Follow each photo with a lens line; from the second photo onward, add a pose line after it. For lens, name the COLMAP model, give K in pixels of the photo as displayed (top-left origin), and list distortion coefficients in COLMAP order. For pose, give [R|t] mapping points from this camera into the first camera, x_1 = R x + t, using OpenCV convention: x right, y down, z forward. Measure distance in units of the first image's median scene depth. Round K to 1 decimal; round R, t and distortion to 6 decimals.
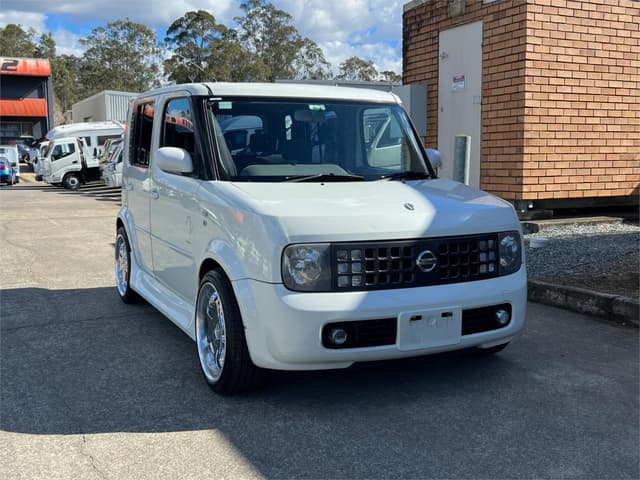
lens RADIAL K [[721.0, 0, 324.5], [0, 721.0, 240.4], [0, 0, 1]] dist [0.119522, -0.289332]
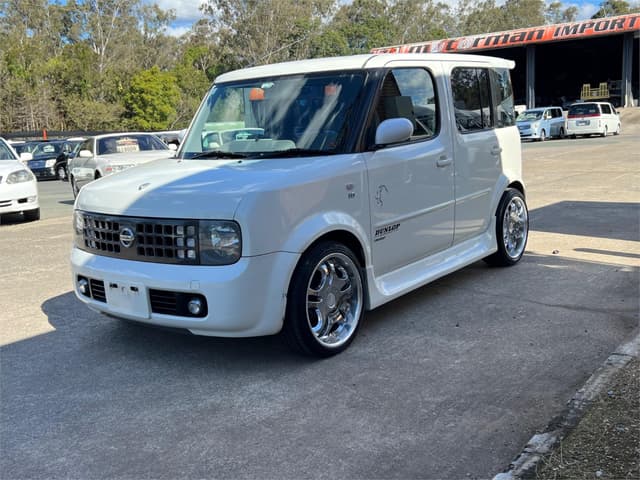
lens RADIAL K [[675.7, 0, 320.0], [0, 675.7, 240.0], [0, 0, 1]] dist [0.011796, 0.010904]
pose [[0.447354, 0.132367, -0.884507, 0.455157], [-0.055806, 0.991191, 0.120108, -0.041237], [0.892614, -0.004369, 0.450800, 0.307356]]
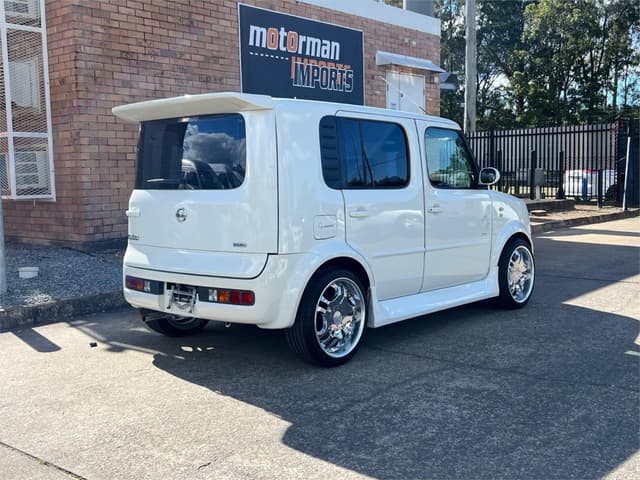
lens RADIAL K [[721.0, 0, 324.5], [0, 721.0, 240.4], [0, 0, 1]] dist [0.119522, -0.289332]
pose [[-0.383377, -0.073125, 0.920692, -0.642648], [0.127597, 0.983108, 0.131214, -0.098585], [-0.914735, 0.167782, -0.367571, 0.841099]]
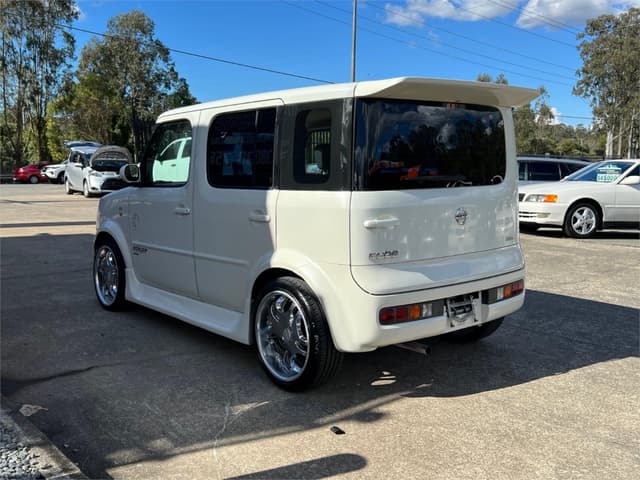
lens RADIAL K [[627.5, 0, 344.5], [0, 627.5, 240.5], [0, 0, 1]] dist [0.035846, -0.002664]
pose [[-0.975997, 0.029881, -0.215725, 0.025386], [-0.023949, 0.969810, 0.242683, -0.139945], [0.216464, 0.242025, -0.945816, 1.099052]]
